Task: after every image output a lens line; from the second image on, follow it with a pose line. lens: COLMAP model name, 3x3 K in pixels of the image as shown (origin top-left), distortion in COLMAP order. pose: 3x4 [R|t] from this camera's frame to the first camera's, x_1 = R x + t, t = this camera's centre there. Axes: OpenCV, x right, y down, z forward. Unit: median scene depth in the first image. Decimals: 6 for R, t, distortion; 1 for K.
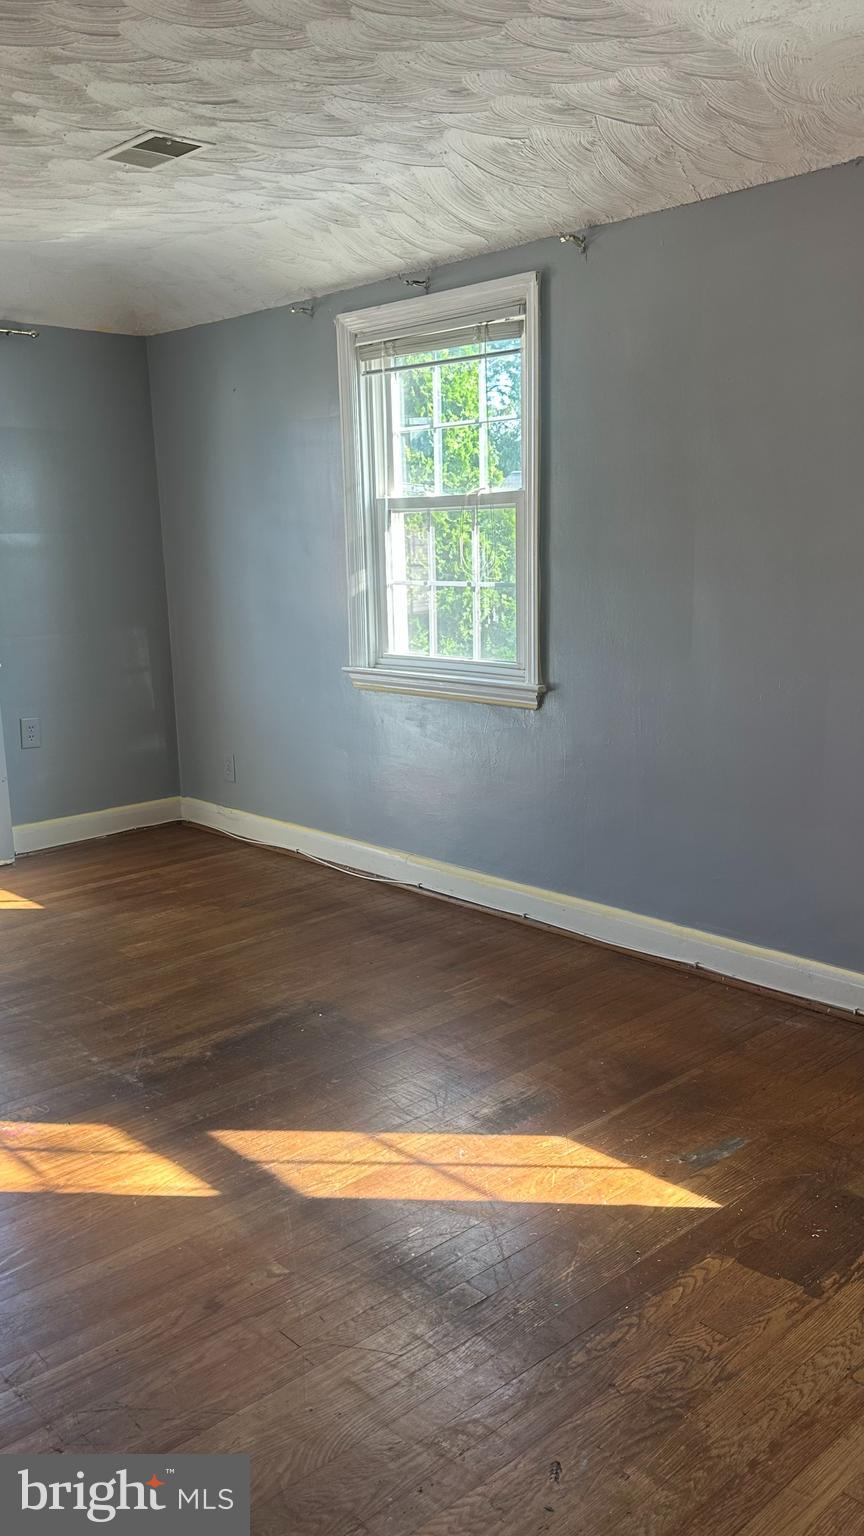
lens RADIAL K [[1210.5, 0, 430.5], [0, 1210.5, 779.8], [0, 0, 1]] dist [0.036513, -0.047776]
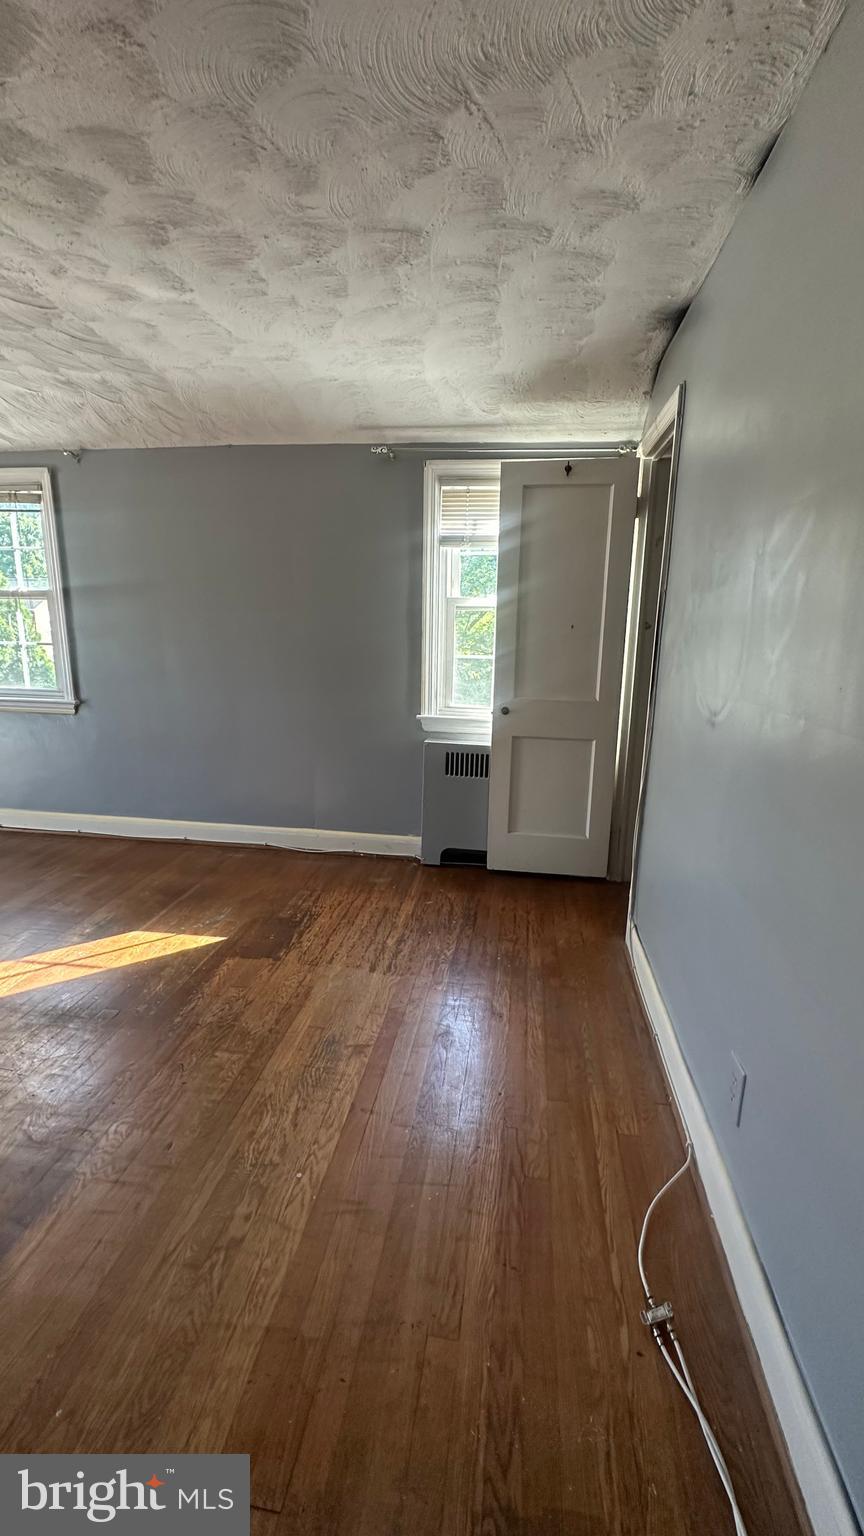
lens RADIAL K [[624.0, 0, 435.5], [0, 624.0, 764.0], [0, 0, 1]] dist [0.000450, -0.000038]
pose [[0.774130, -0.106918, 0.623932, -0.109972], [0.100825, 0.993876, 0.045217, 0.035245], [-0.624946, 0.027904, 0.780169, -0.067009]]
